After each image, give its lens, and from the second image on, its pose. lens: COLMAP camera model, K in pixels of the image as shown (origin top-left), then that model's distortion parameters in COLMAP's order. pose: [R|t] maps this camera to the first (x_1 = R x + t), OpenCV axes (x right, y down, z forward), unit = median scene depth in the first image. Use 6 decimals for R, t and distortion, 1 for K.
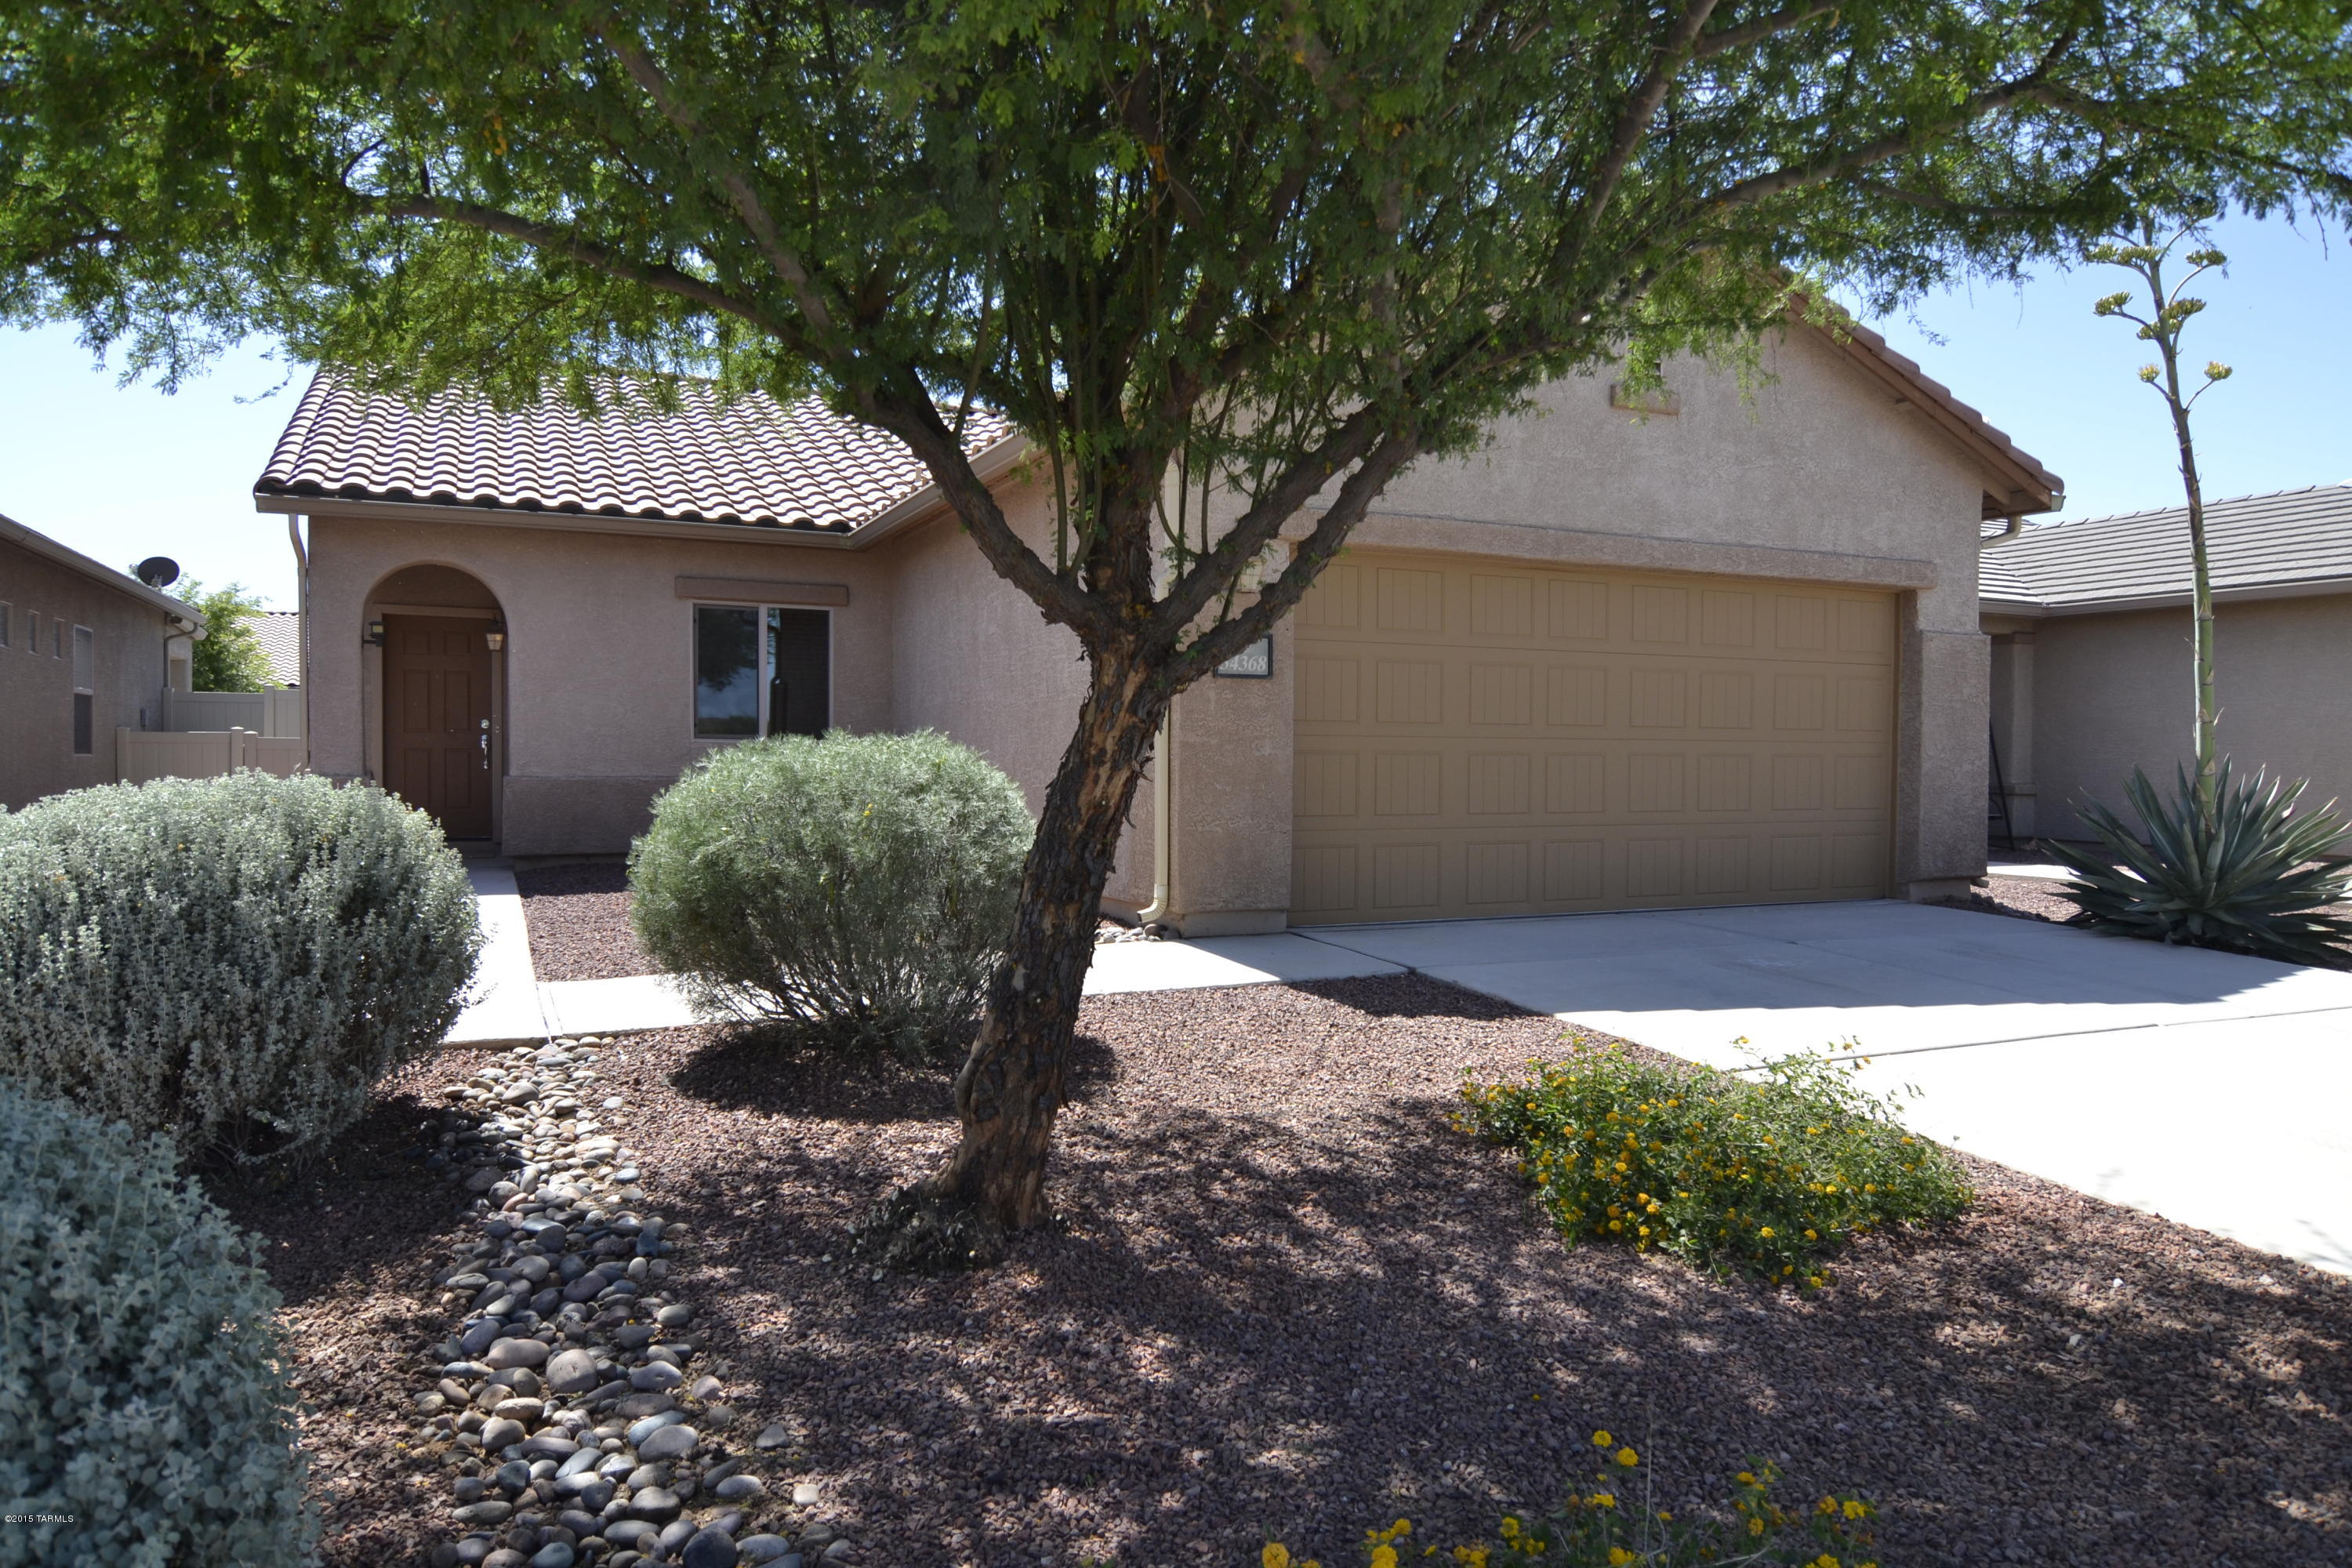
lens RADIAL K [[1440.7, 0, 1176.0], [0, 1440.7, 784.0], [0, 0, 1]] dist [-0.031408, 0.000130]
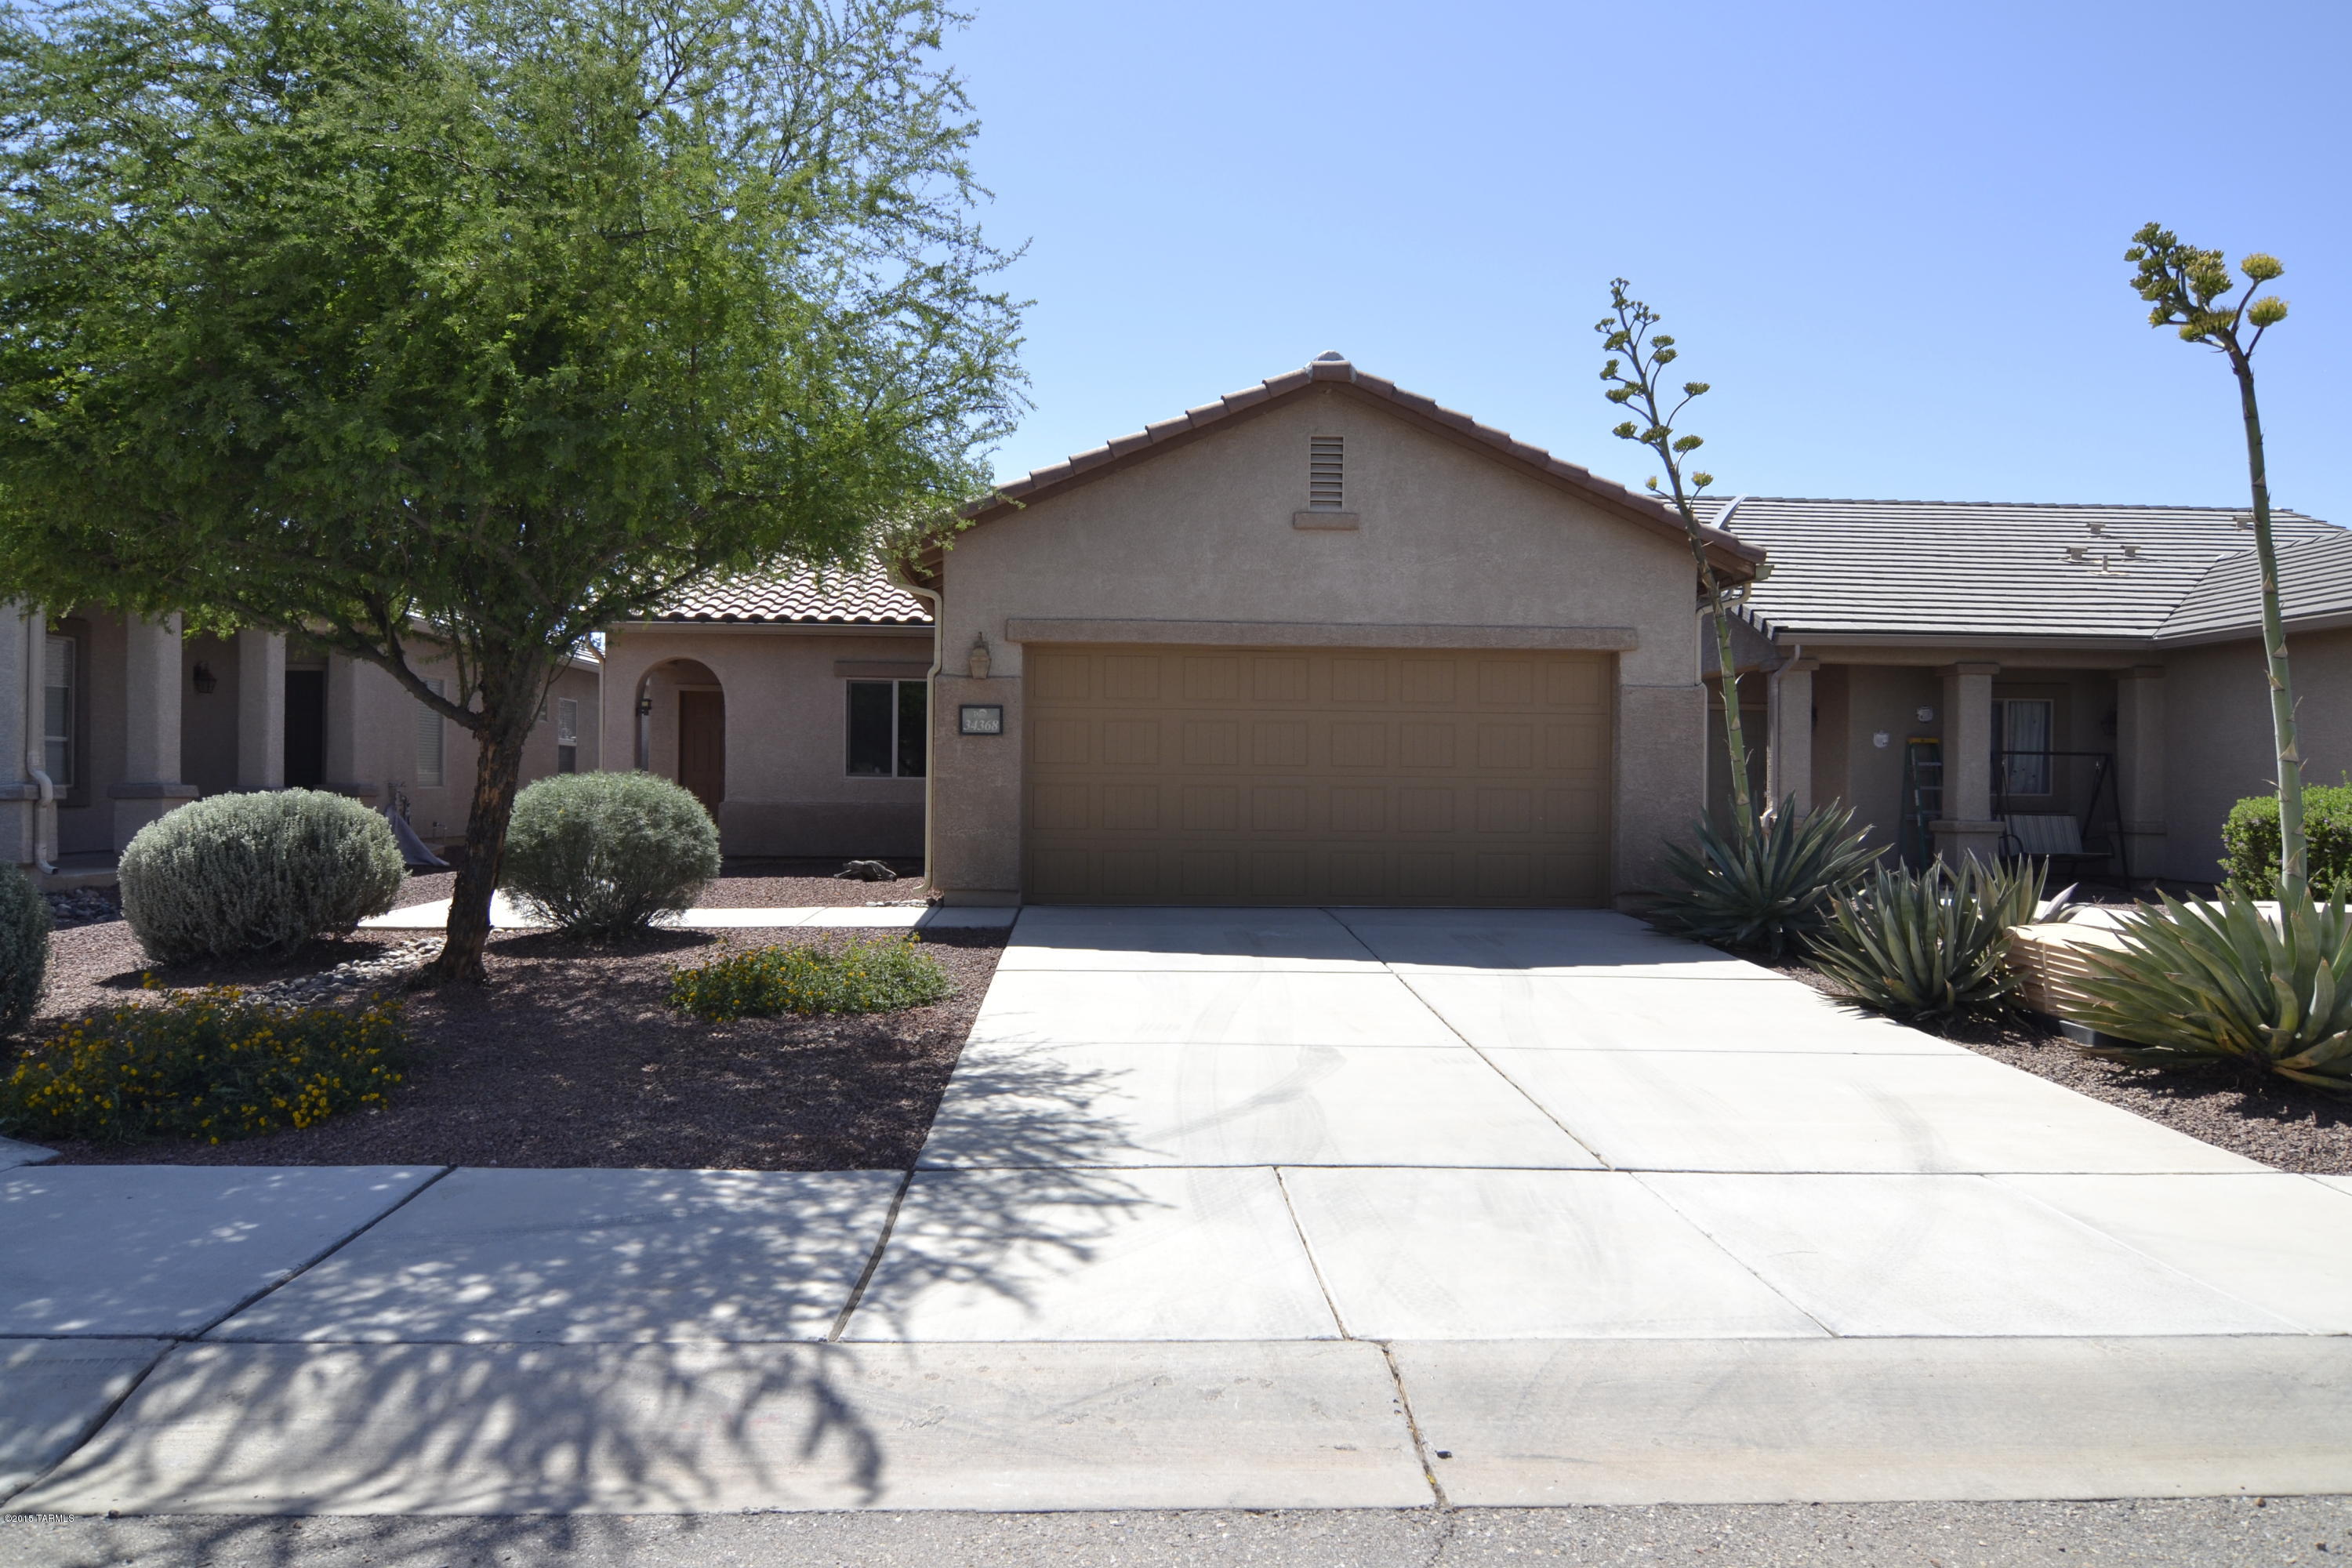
lens RADIAL K [[1440.7, 0, 1176.0], [0, 1440.7, 784.0], [0, 0, 1]] dist [-0.031408, 0.000130]
pose [[0.935861, 0.001606, -0.352366, 0.624076], [-0.011279, 0.999614, -0.025400, 0.011117], [0.352190, 0.027746, 0.935517, -0.272697]]
